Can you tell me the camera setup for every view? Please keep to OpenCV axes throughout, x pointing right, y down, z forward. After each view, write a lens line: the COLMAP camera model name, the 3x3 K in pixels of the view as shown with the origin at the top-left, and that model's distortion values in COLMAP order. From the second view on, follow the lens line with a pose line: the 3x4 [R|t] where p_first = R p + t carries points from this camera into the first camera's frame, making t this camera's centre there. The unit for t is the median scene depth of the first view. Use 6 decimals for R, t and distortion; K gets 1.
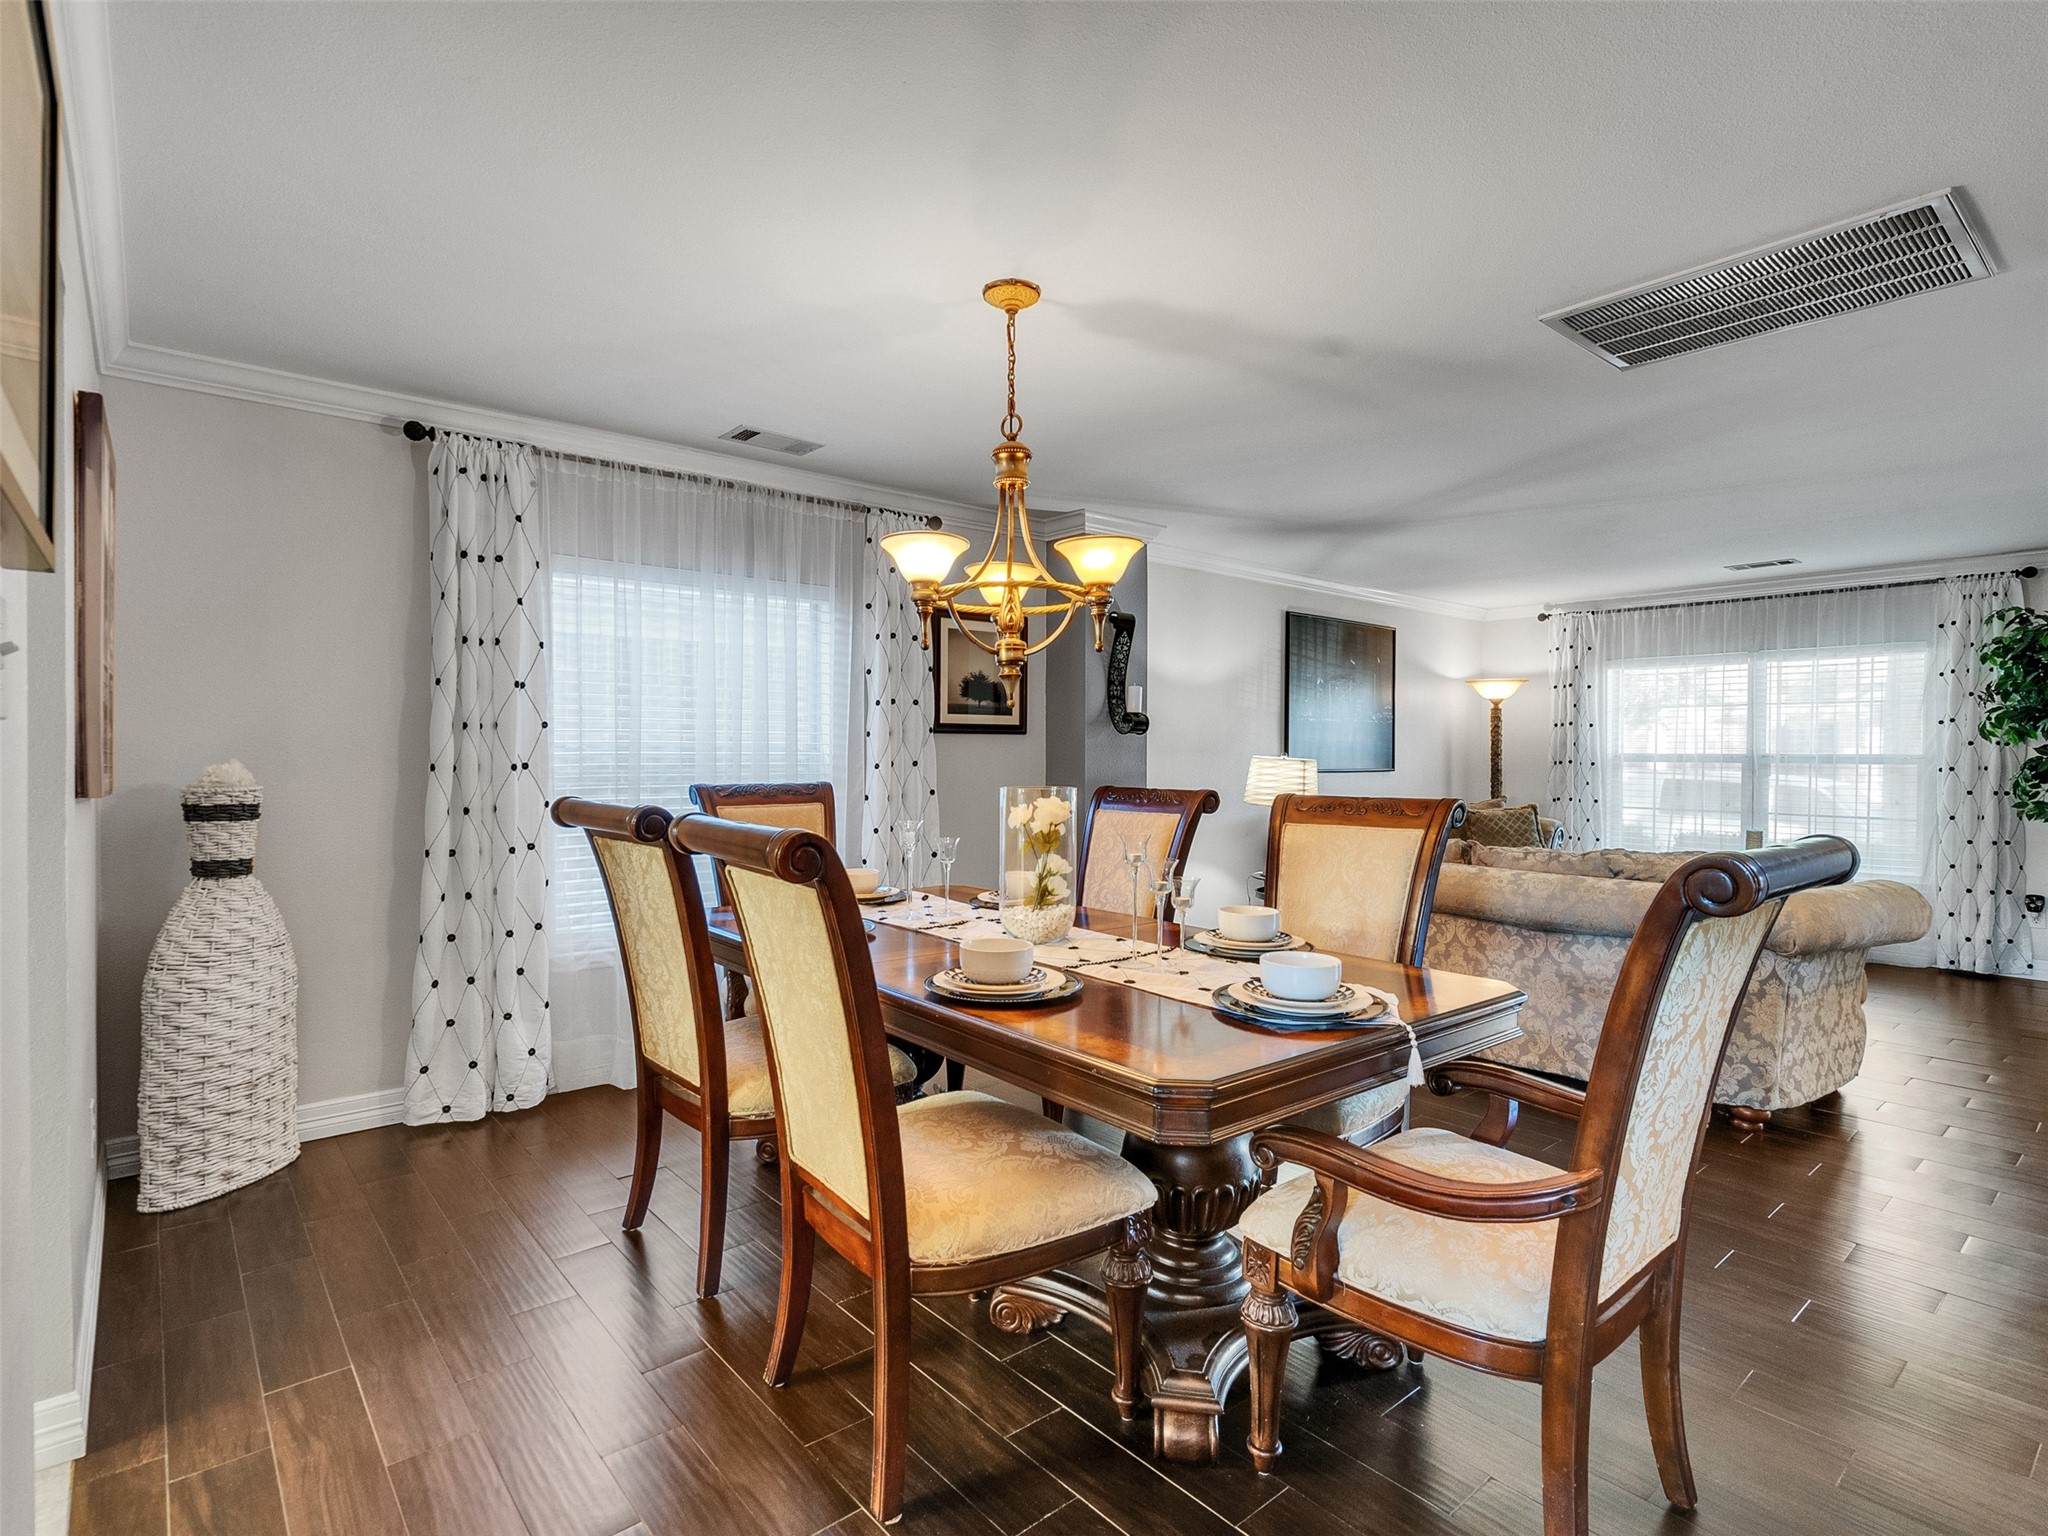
lens RADIAL K [[1045.7, 0, 1010.0], [0, 1045.7, 766.0], [0, 0, 1]] dist [0.003242, 0.002707]
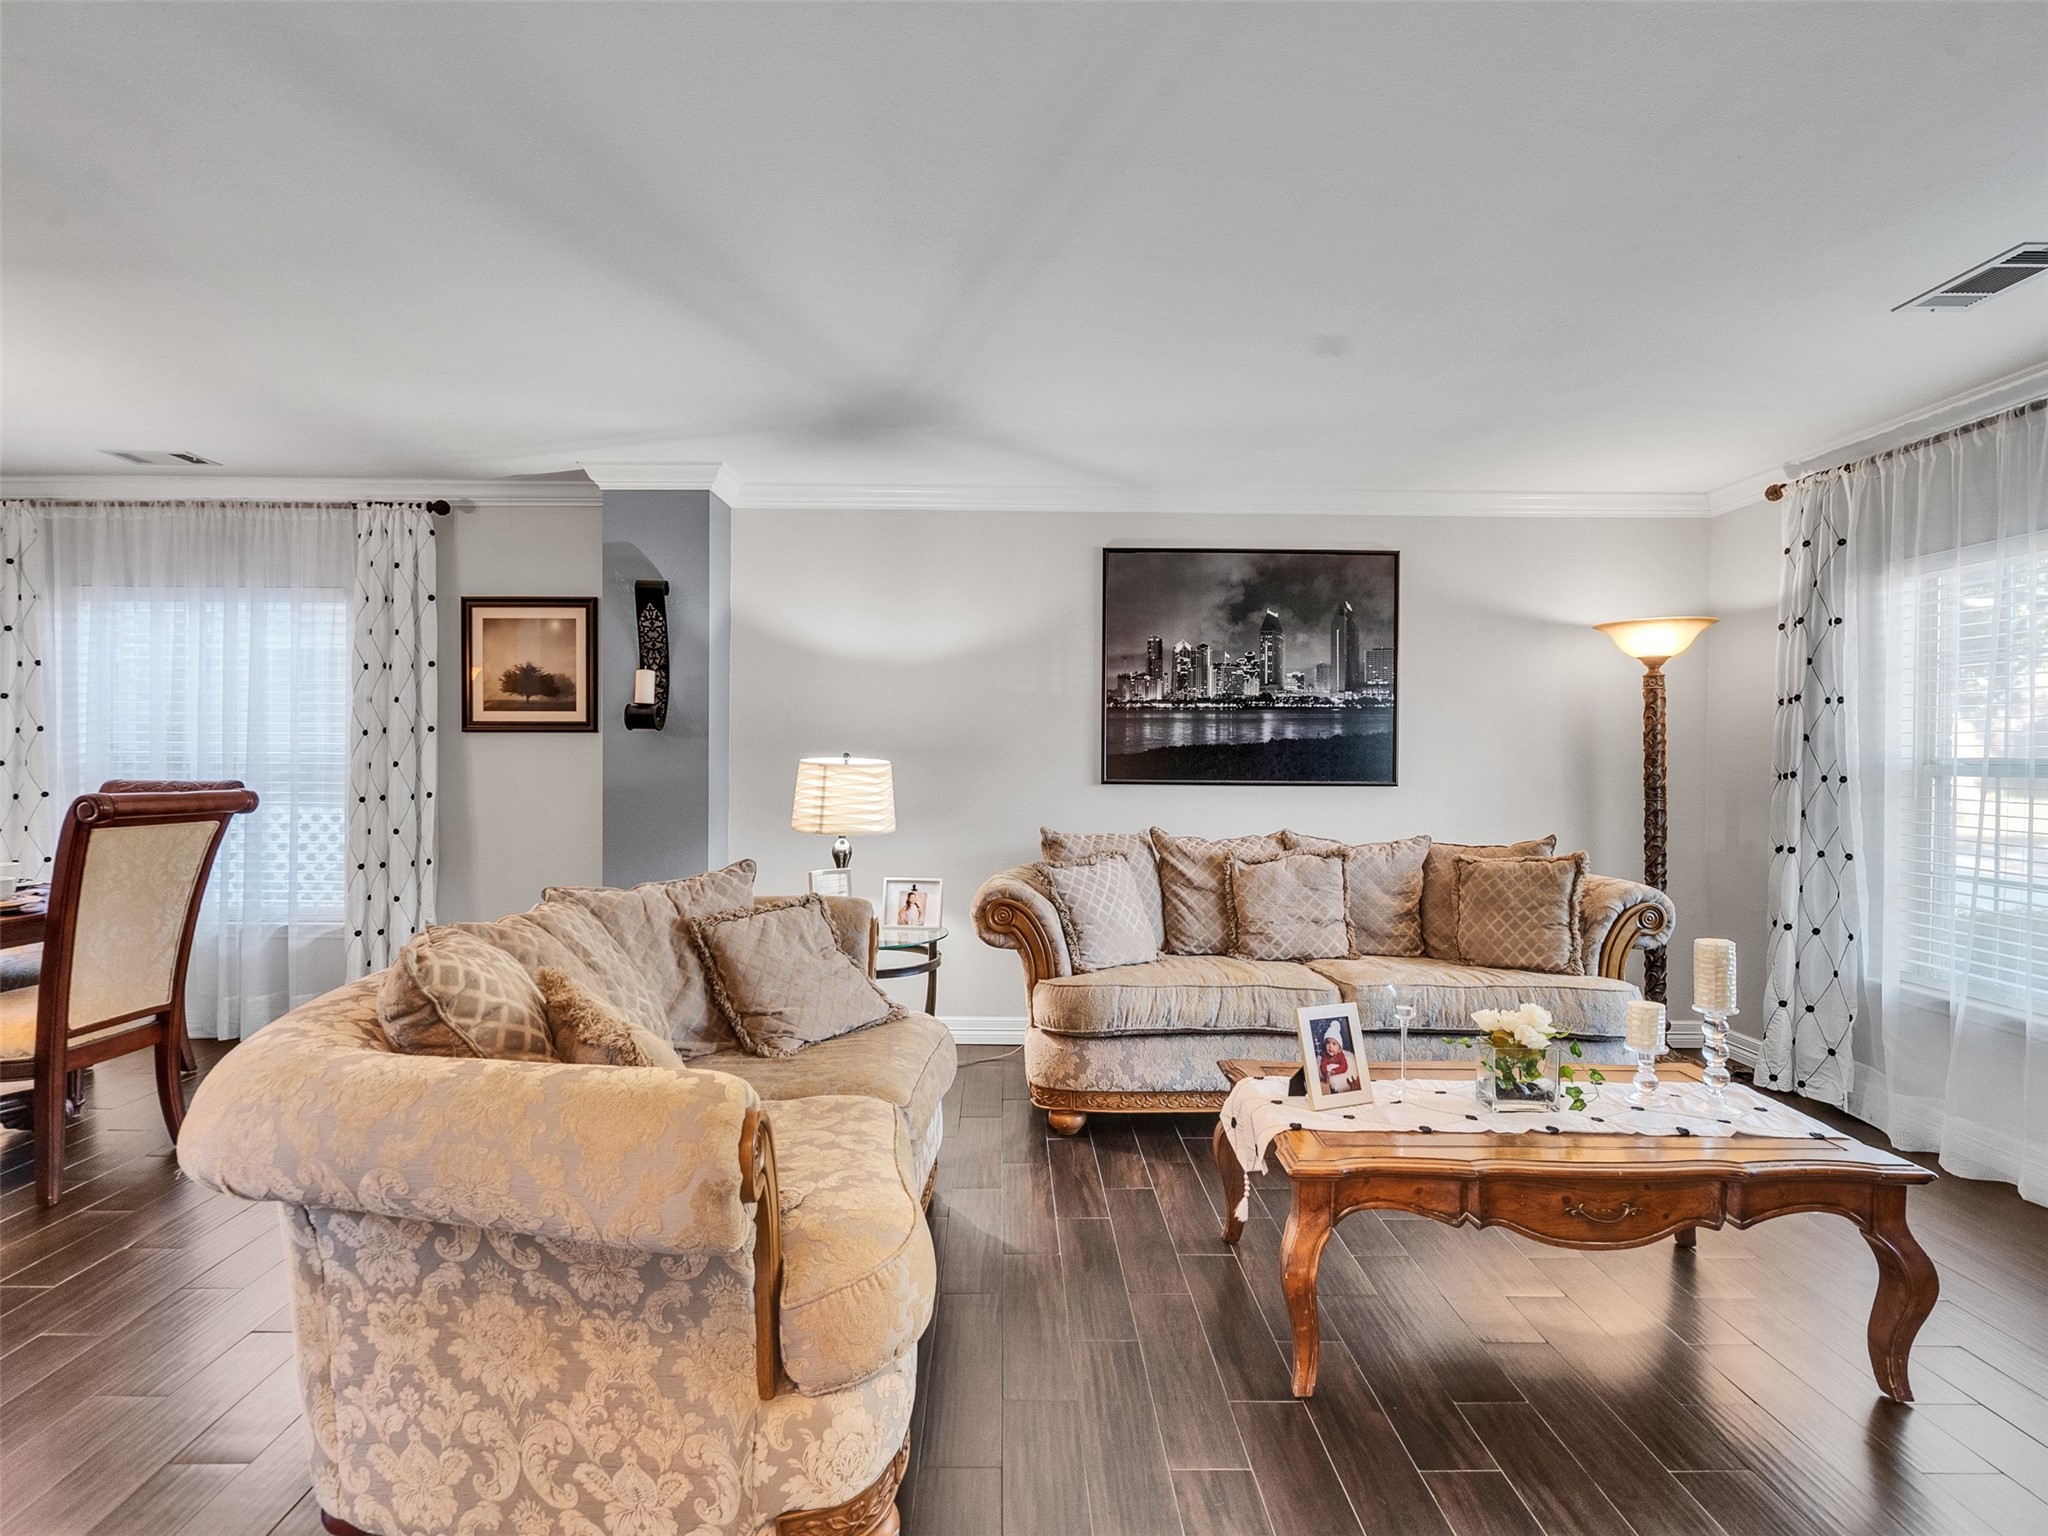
lens RADIAL K [[1045.7, 0, 1010.0], [0, 1045.7, 766.0], [0, 0, 1]] dist [0.003242, 0.002707]
pose [[0.766538, 0.000458, -0.642199, 0.859492], [-0.011591, 0.999847, -0.013122, 0.005221], [0.642095, 0.017502, 0.766425, 0.570275]]
